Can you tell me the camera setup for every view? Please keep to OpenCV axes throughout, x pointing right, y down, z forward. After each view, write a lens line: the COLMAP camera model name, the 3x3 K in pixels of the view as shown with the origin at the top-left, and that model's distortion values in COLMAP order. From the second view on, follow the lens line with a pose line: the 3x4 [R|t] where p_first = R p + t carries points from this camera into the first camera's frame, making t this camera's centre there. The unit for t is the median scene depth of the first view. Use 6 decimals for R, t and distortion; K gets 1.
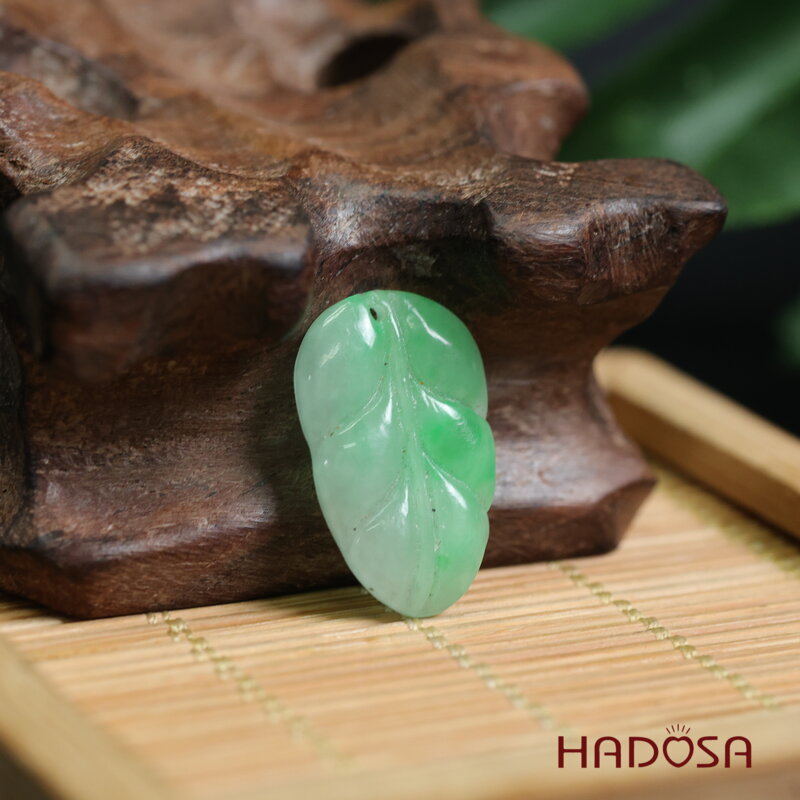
lens RADIAL K [[4099.7, 0, 399.7], [0, 4099.7, 397.5], [0, 0, 1]] dist [1.109602, 0.000000]
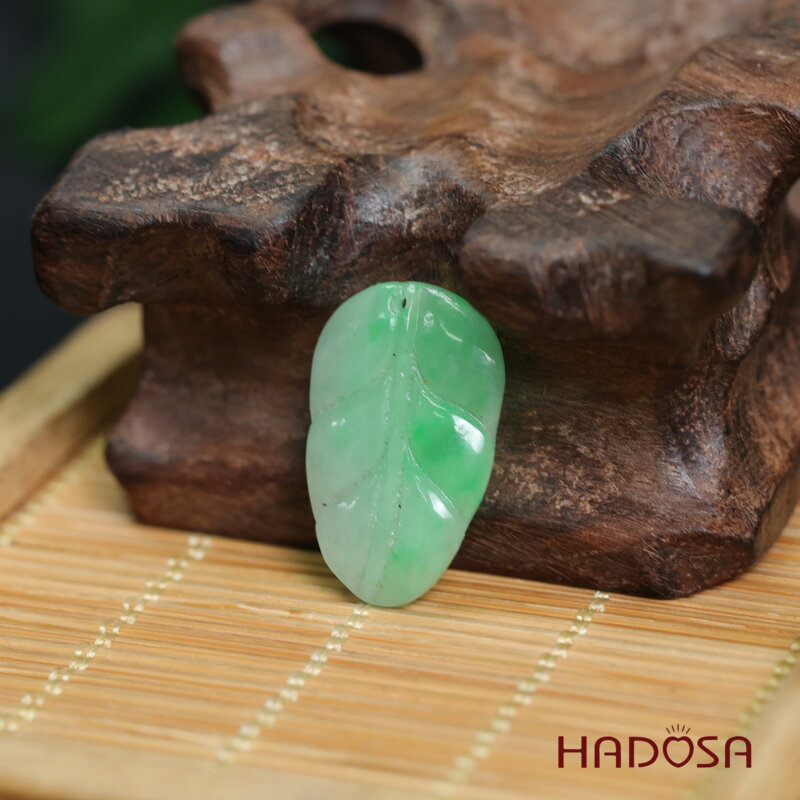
lens RADIAL K [[4099.7, 0, 399.6], [0, 4099.7, 401.1], [0, 0, 1]] dist [1.109602, 0.000000]
pose [[0.642060, 0.223984, -0.733205, 0.744757], [-0.153925, 0.974558, 0.162923, -0.162721], [0.751043, 0.008252, 0.660202, 0.332047]]
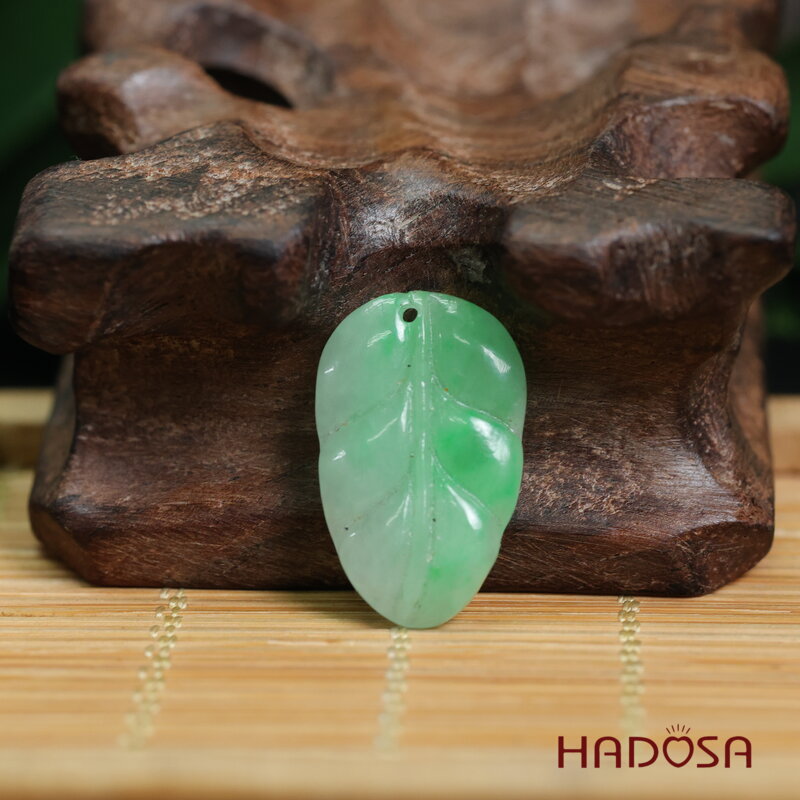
lens RADIAL K [[4099.7, 0, 402.0], [0, 4099.7, 401.1], [0, 0, 1]] dist [1.109602, 0.000000]
pose [[0.867838, 0.099037, -0.486877, 0.472768], [-0.105199, 0.994342, 0.014751, -0.014115], [0.485583, 0.038418, 0.873346, 0.145734]]
